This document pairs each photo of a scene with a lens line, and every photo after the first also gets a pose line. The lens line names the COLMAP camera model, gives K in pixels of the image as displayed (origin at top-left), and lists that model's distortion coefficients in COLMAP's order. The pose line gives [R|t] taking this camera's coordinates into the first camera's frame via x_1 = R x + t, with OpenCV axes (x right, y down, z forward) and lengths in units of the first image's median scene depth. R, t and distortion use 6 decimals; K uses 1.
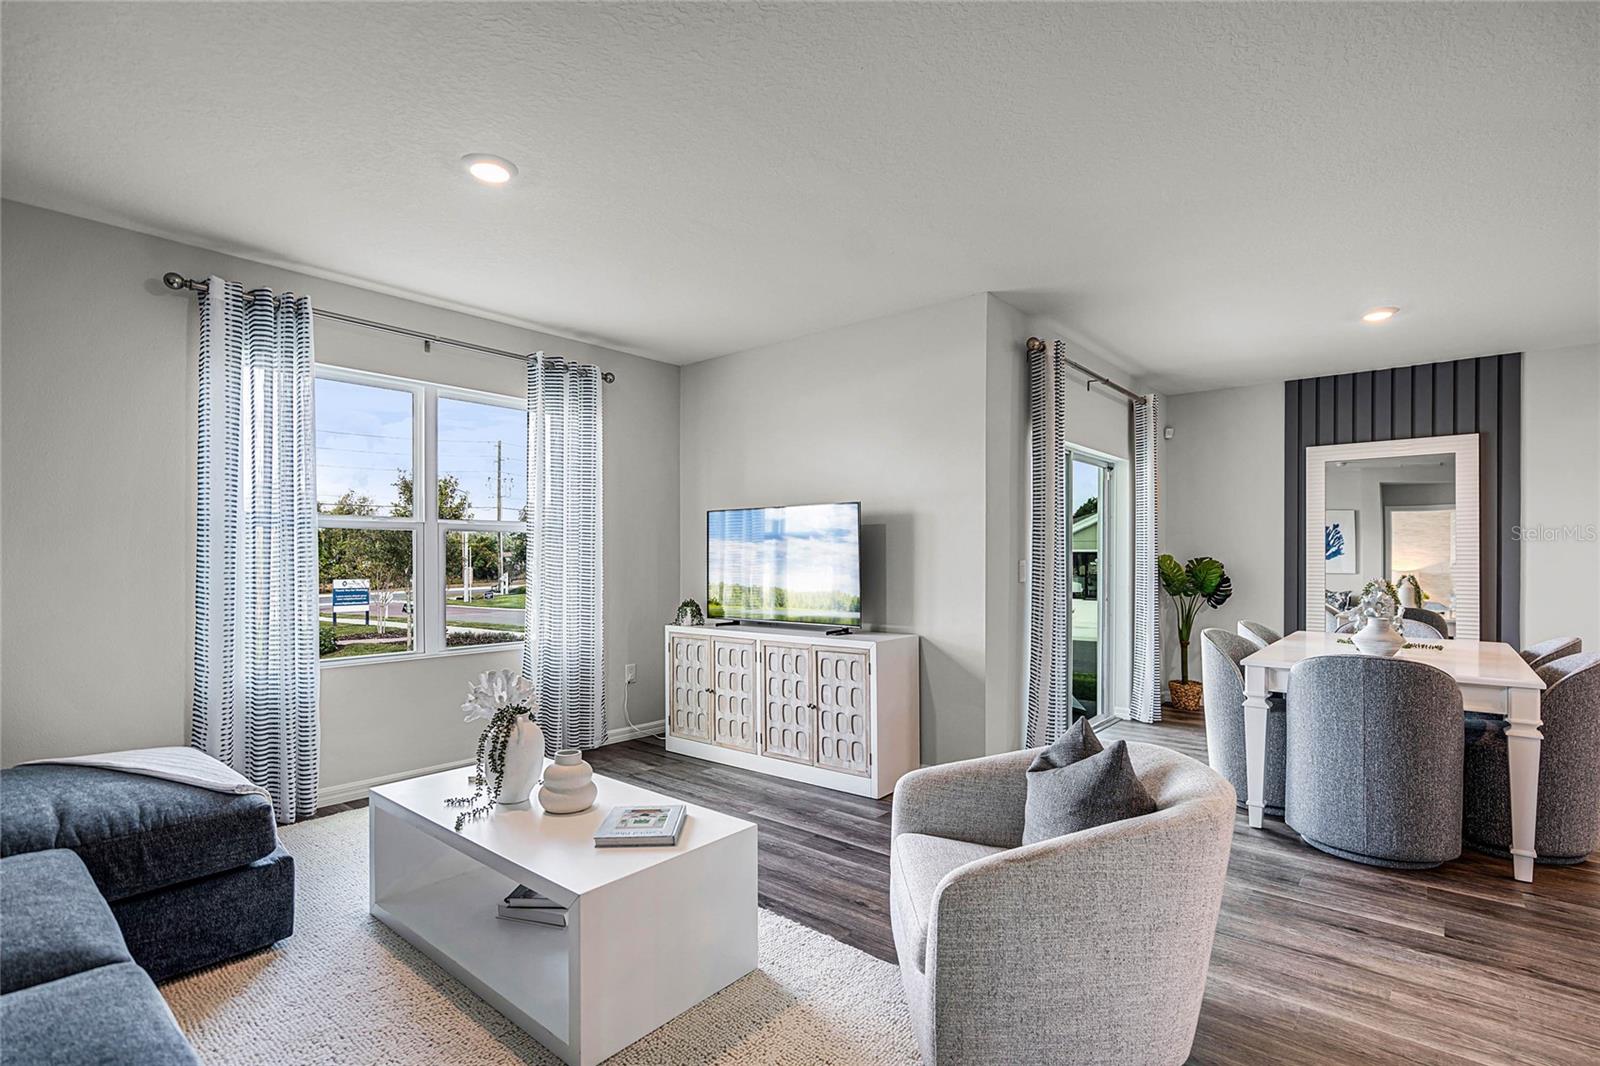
lens RADIAL K [[744.6, 0, 833.0], [0, 744.6, 554.1], [0, 0, 1]] dist [0.011714, 0.000295]
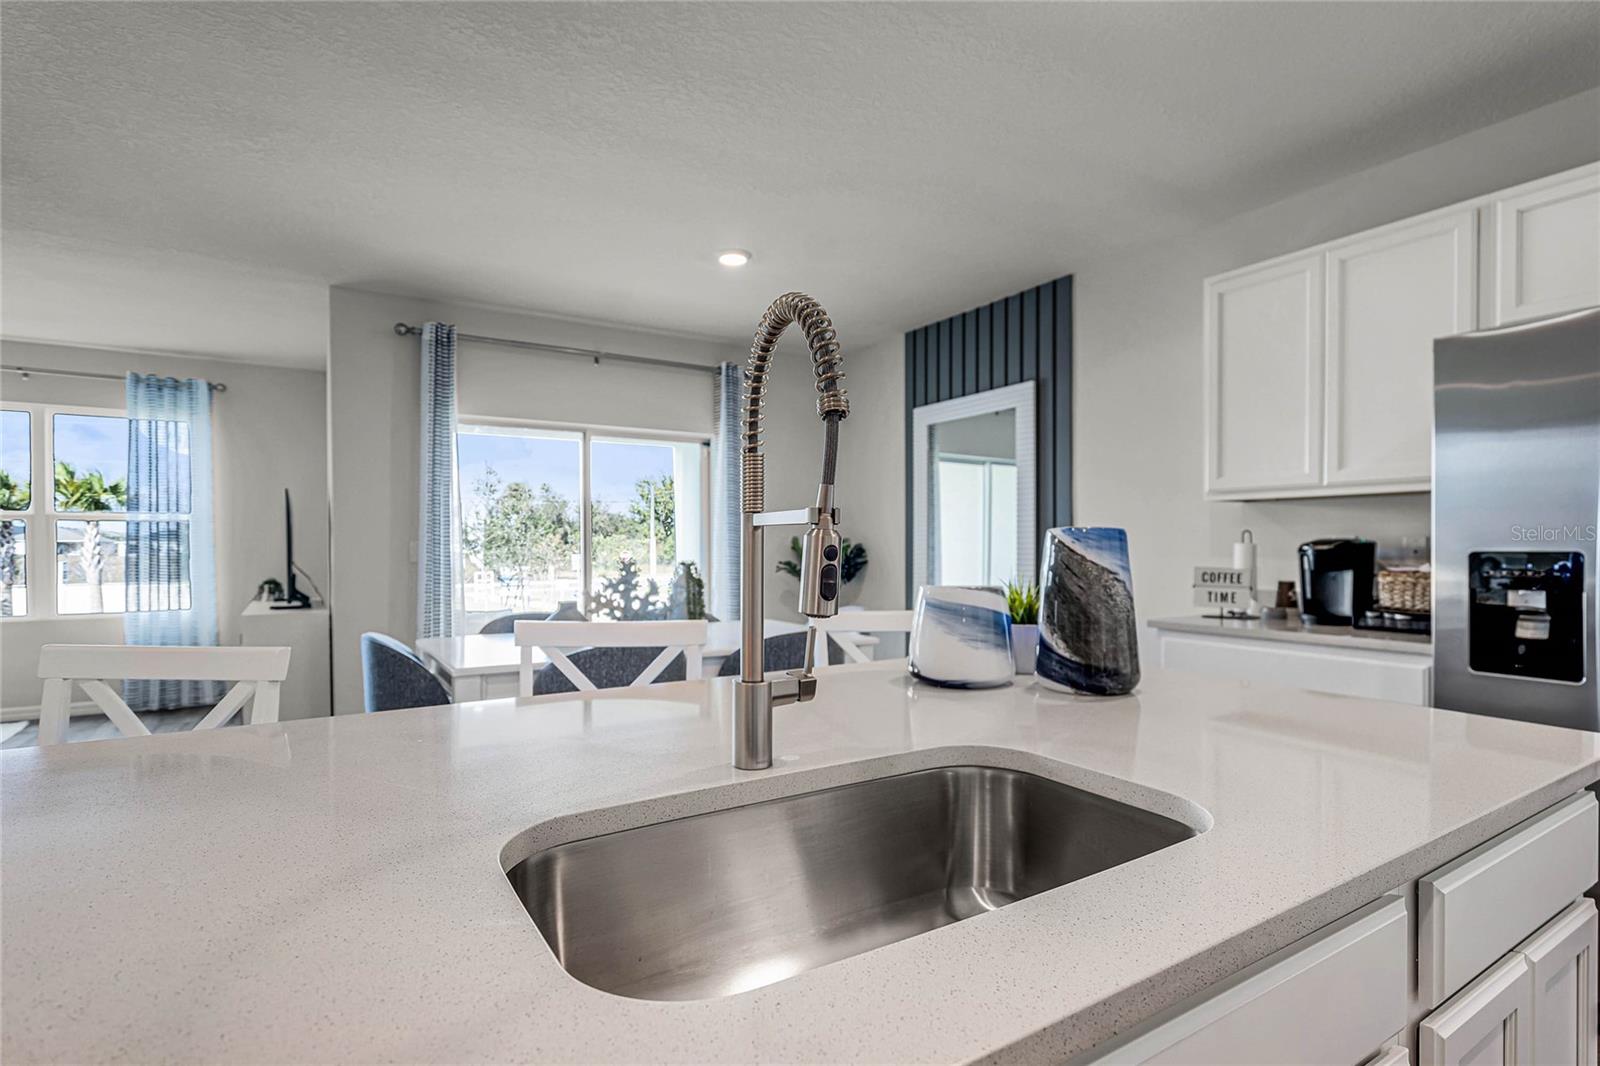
lens RADIAL K [[767.1, 0, 793.4], [0, 767.1, 548.7], [0, 0, 1]] dist [-0.000103, 0.000438]
pose [[0.944970, -0.003227, -0.327141, 0.878407], [0.004777, 0.999981, 0.003933, 0.013682], [0.327122, -0.005280, 0.944967, 0.143065]]
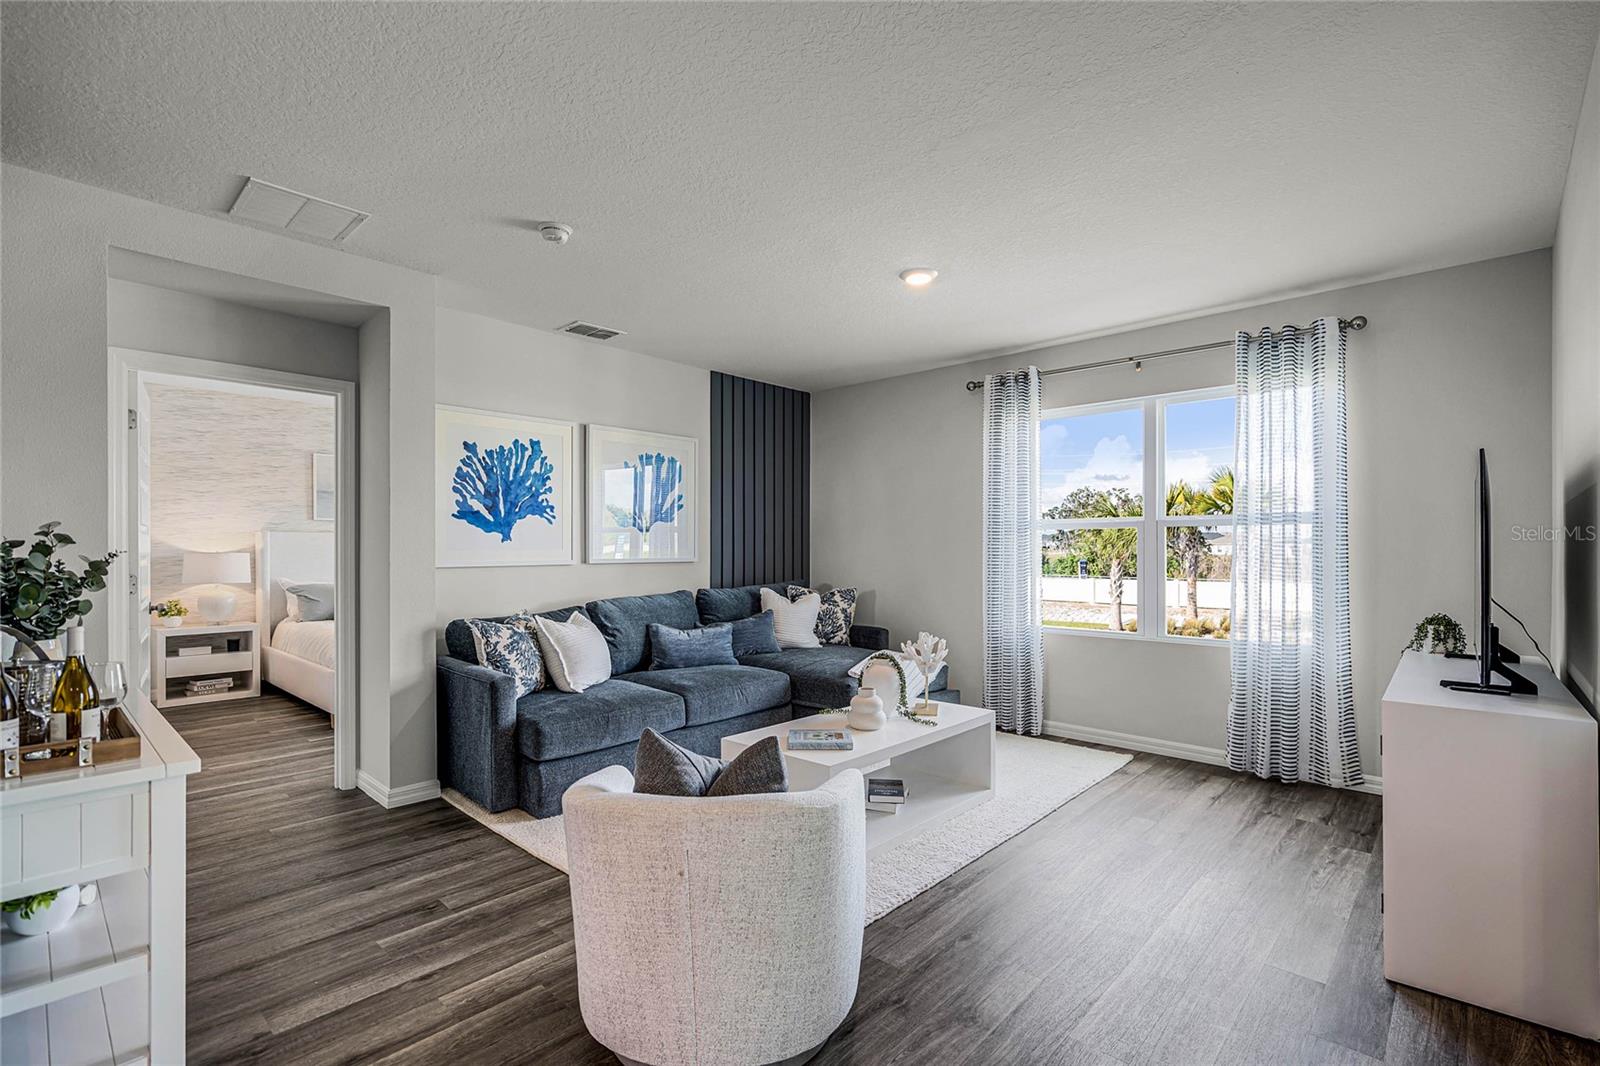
lens RADIAL K [[730.3, 0, 796.4], [0, 730.3, 548.6], [0, 0, 1]] dist [0.002361, 0.000281]
pose [[-0.069031, -0.000700, -0.997614, 0.473455], [-0.002197, 0.999997, -0.000550, 0.002327], [0.997612, 0.002154, -0.069033, 0.431709]]
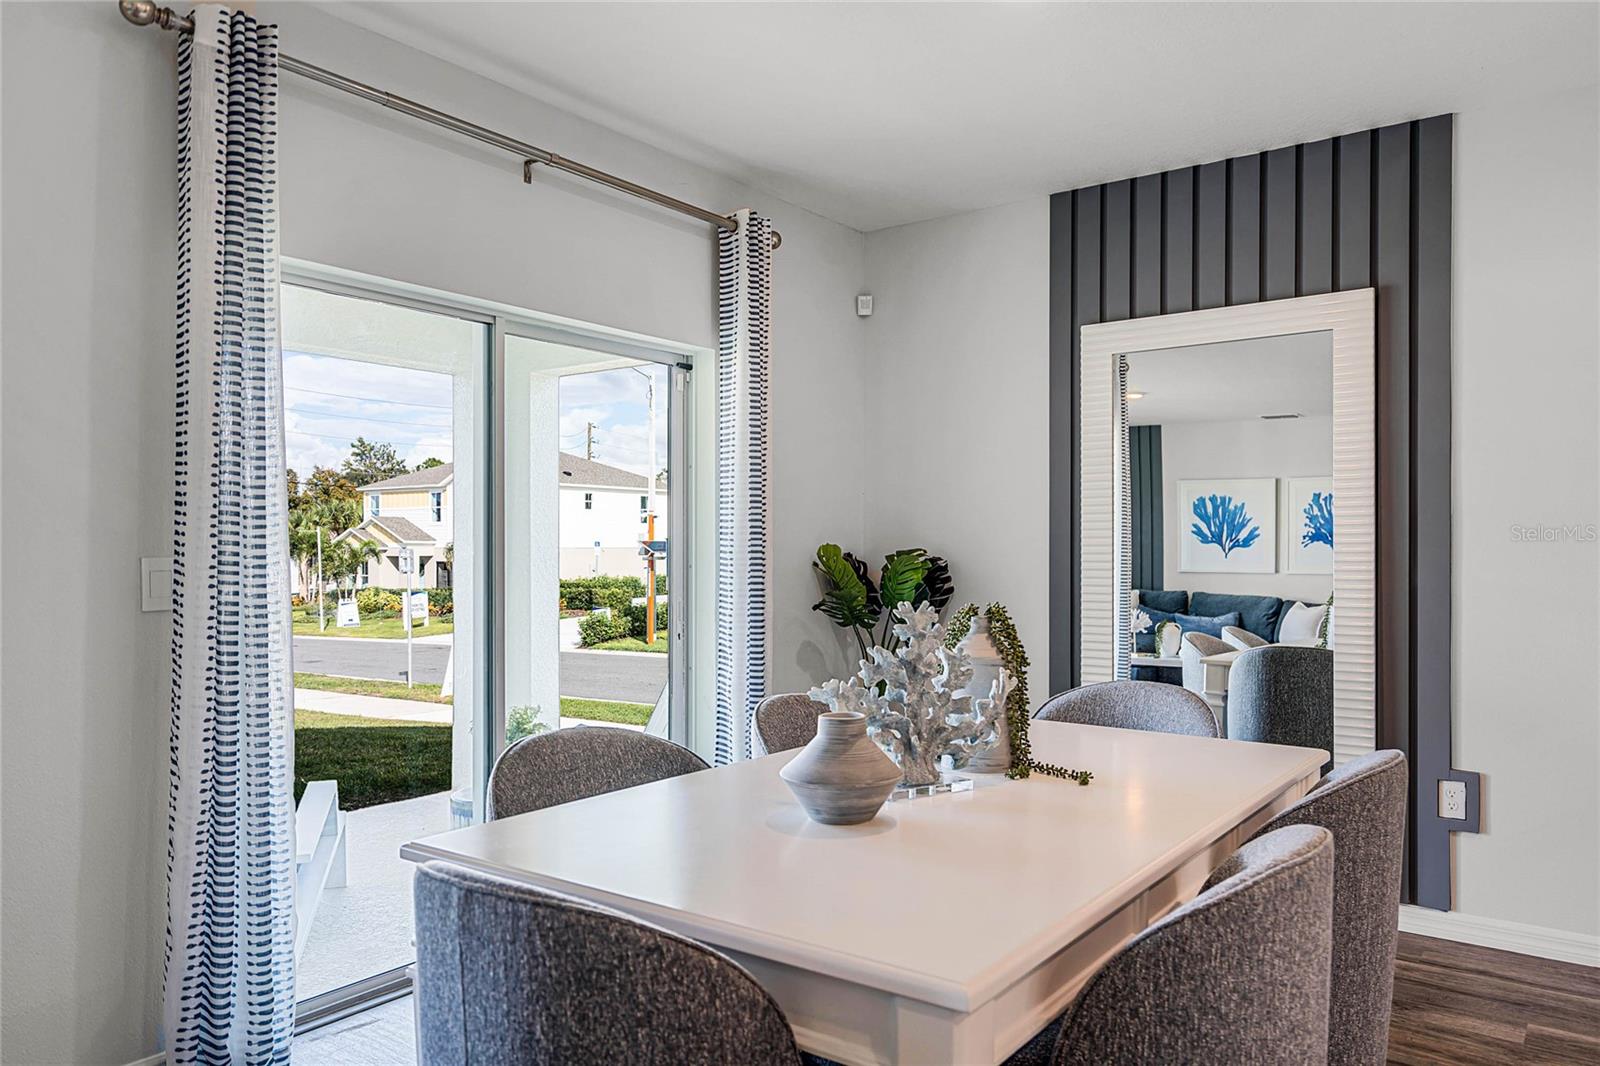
lens RADIAL K [[1088.7, 0, 799.6], [0, 1088.7, 544.8], [0, 0, 1]] dist [0.014655, -0.006507]
pose [[0.999145, -0.002284, 0.041290, 0.464910], [0.002310, 0.999997, -0.000573, 0.001637], [-0.041289, 0.000668, 0.999147, 0.323038]]
